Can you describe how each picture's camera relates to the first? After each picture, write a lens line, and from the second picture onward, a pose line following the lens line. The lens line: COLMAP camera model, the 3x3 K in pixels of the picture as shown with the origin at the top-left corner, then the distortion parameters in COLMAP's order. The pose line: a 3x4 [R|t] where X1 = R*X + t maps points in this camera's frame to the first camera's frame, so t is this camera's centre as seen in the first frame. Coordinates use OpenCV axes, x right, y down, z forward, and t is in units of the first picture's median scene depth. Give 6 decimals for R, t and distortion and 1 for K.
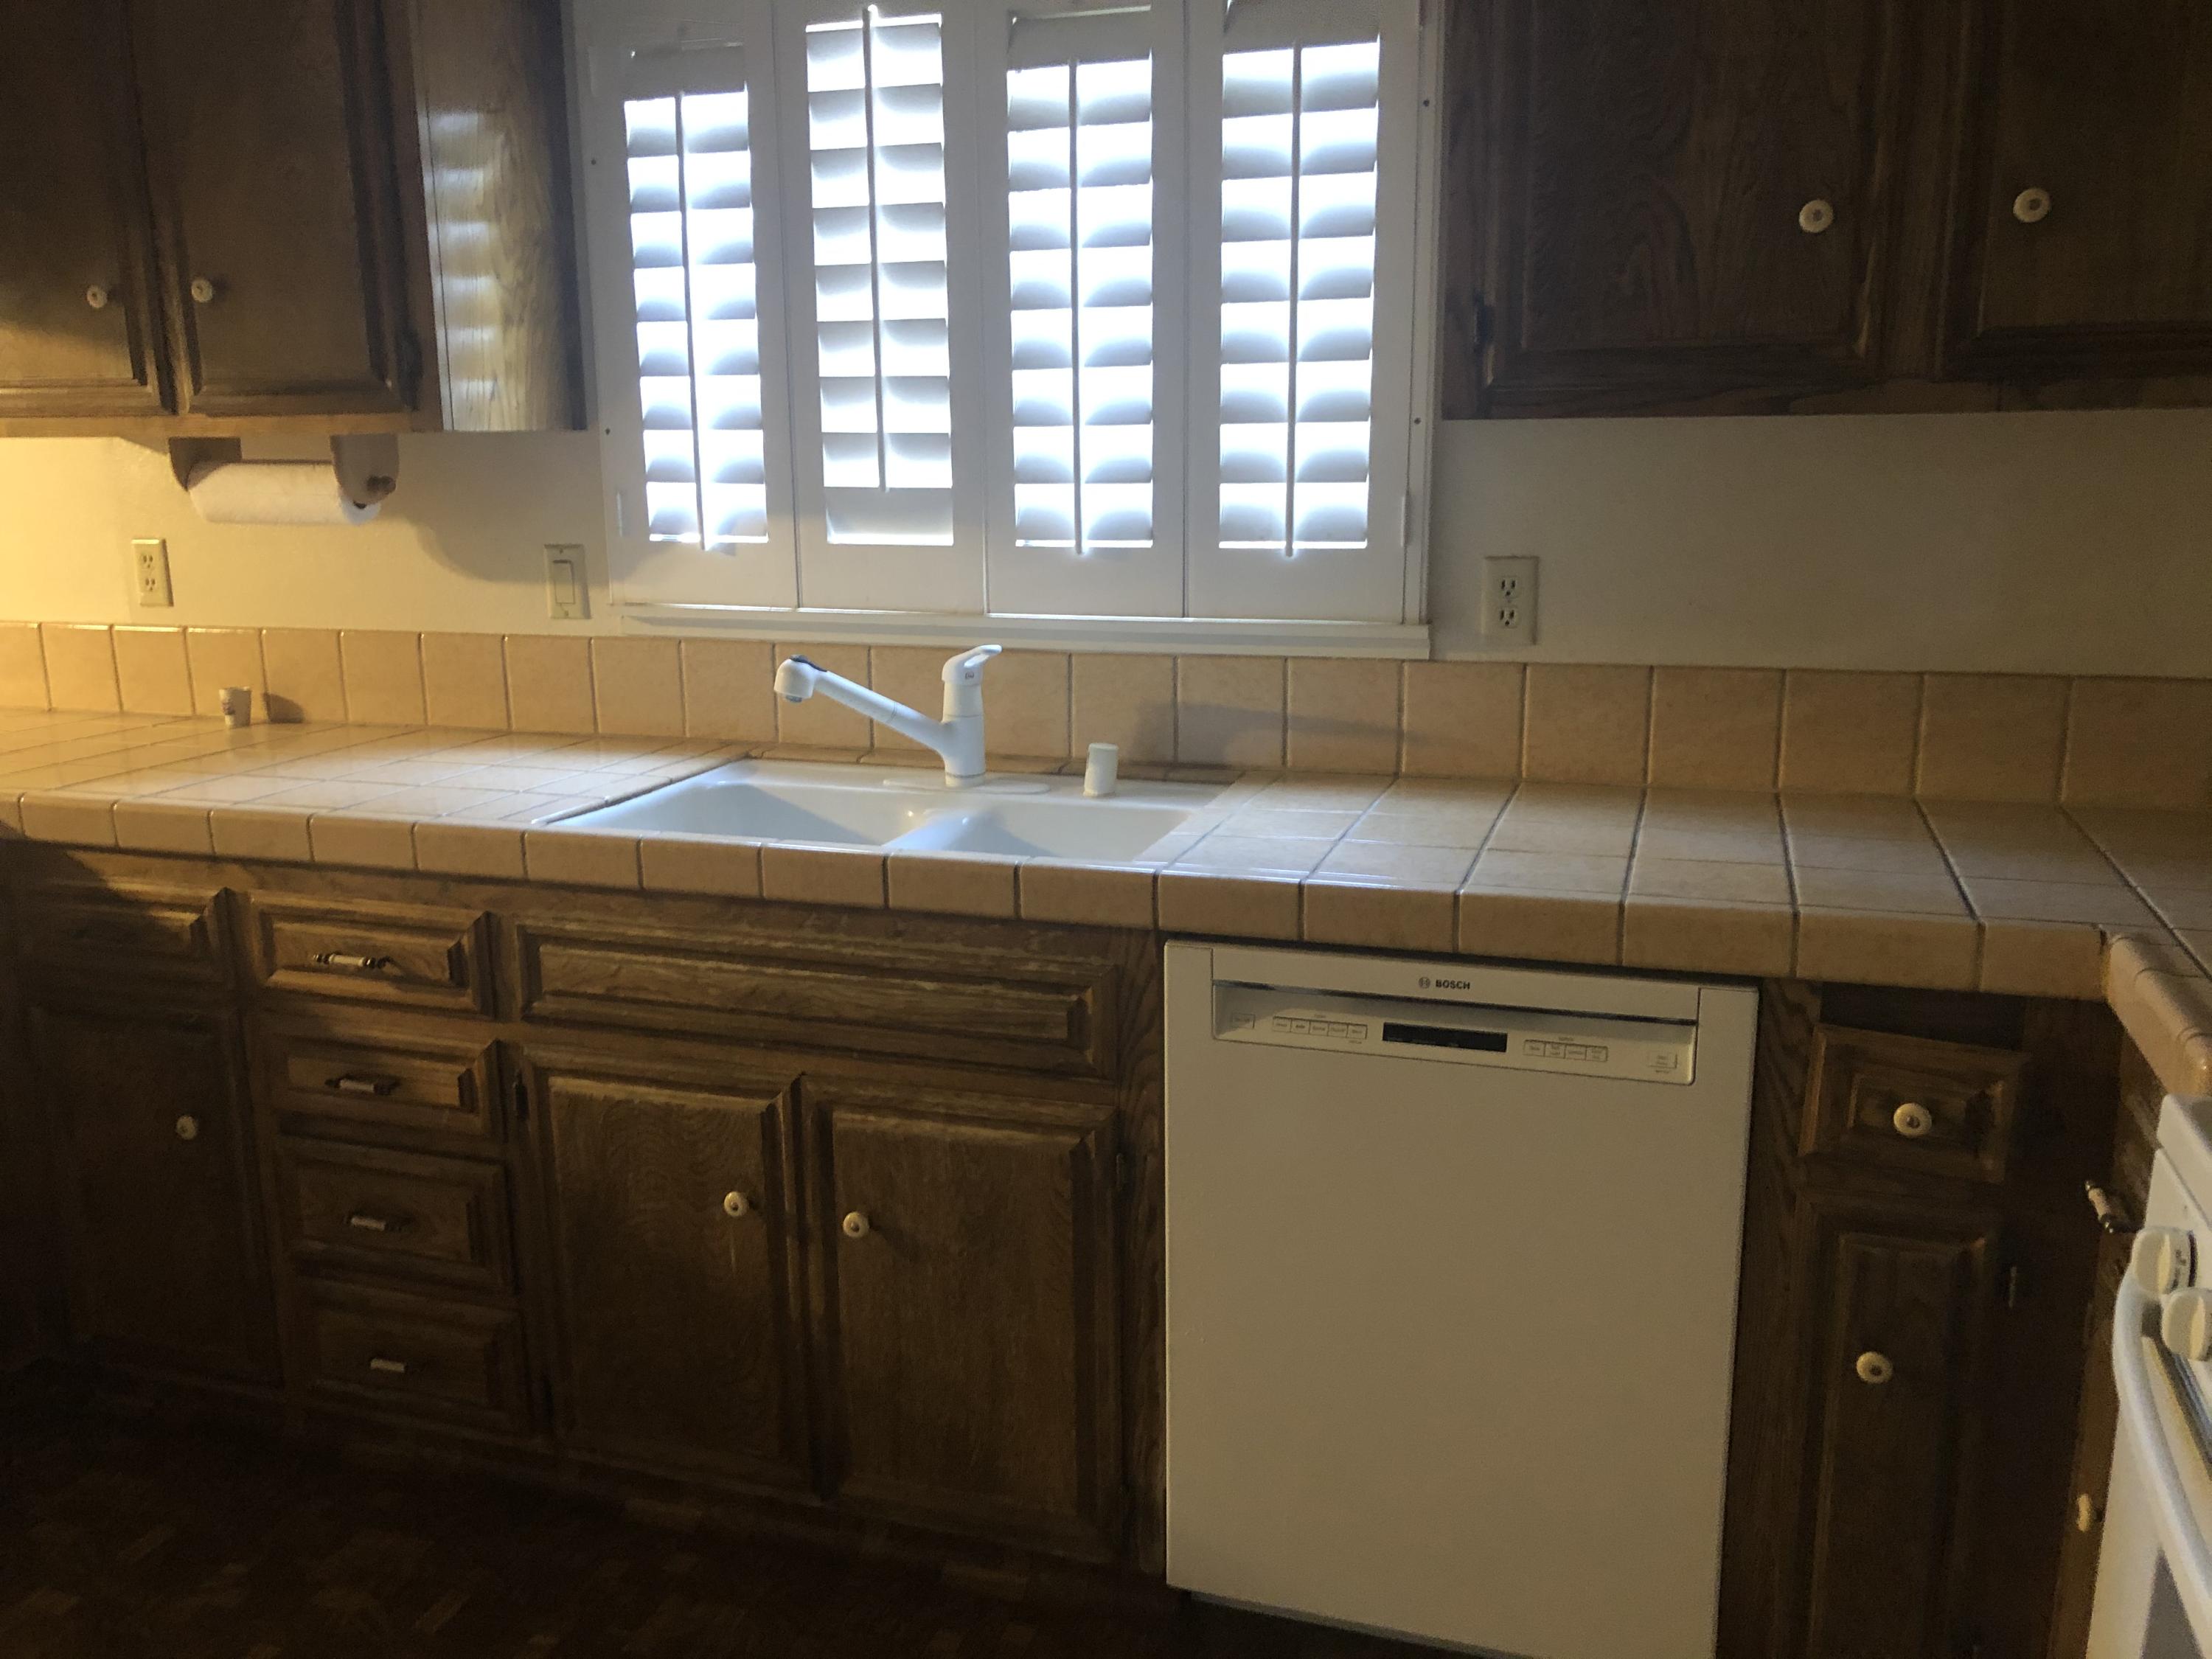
lens RADIAL K [[1813.8, 0, 1106.0], [0, 1813.8, 829.5], [0, 0, 1]] dist [0.096817, -0.272269]
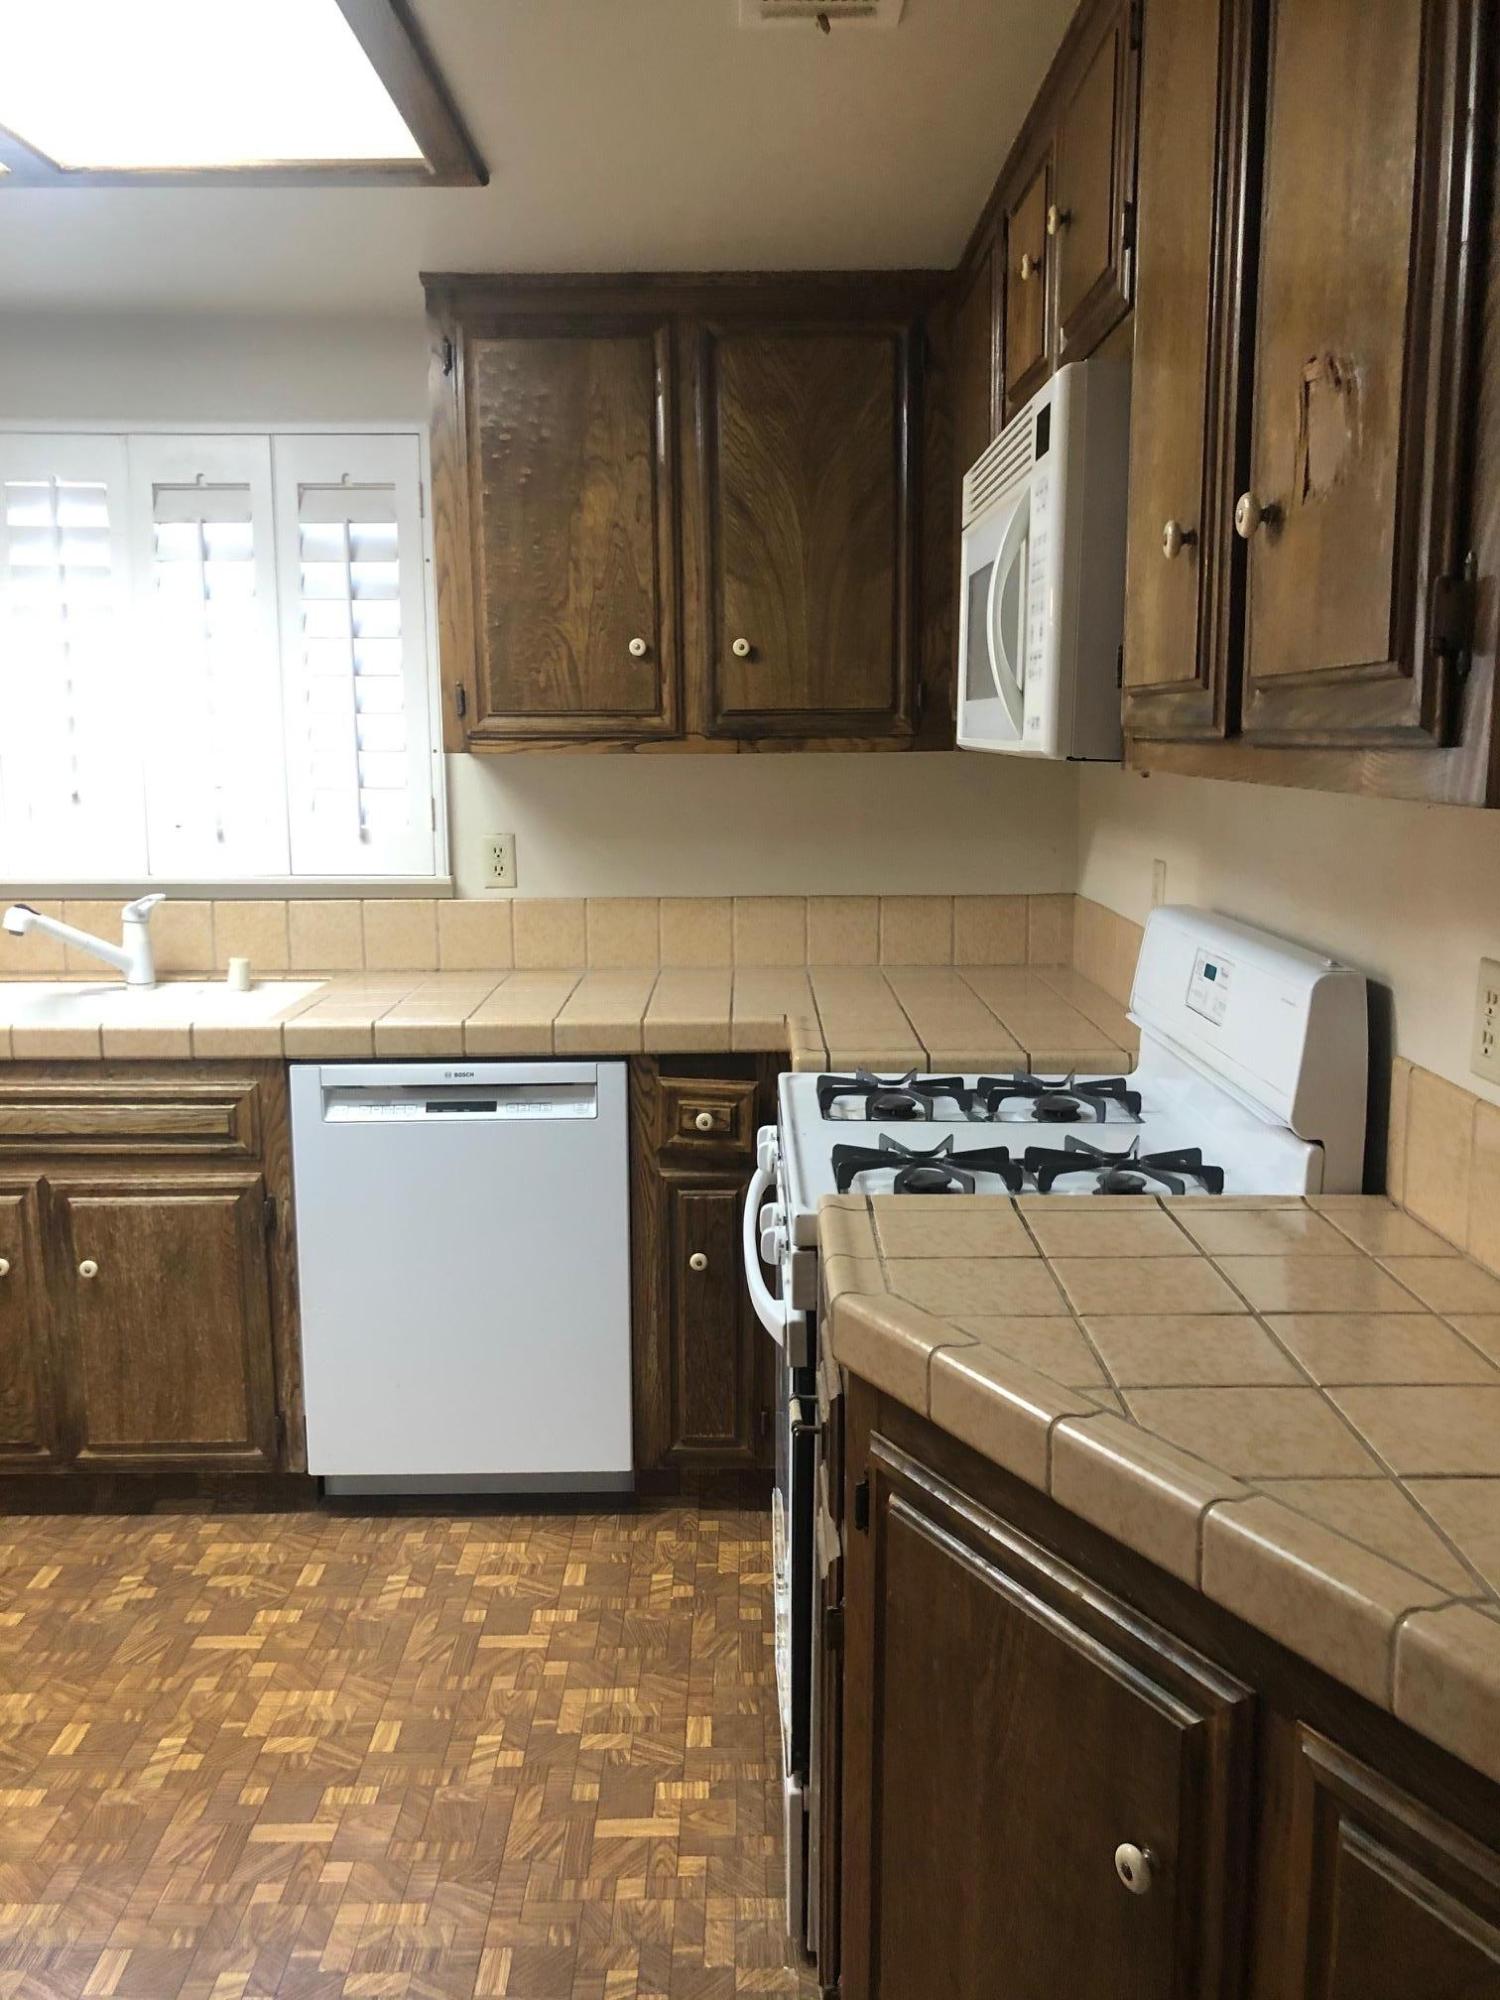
lens RADIAL K [[1639.9, 0, 750.0], [0, 1639.9, 1000.0], [0, 0, 1]] dist [0.096817, -0.272269]
pose [[0.949109, -0.041890, 0.312151, -0.035201], [0.059746, 0.997066, -0.047854, 0.096613], [-0.309230, 0.064068, 0.948827, -0.532447]]
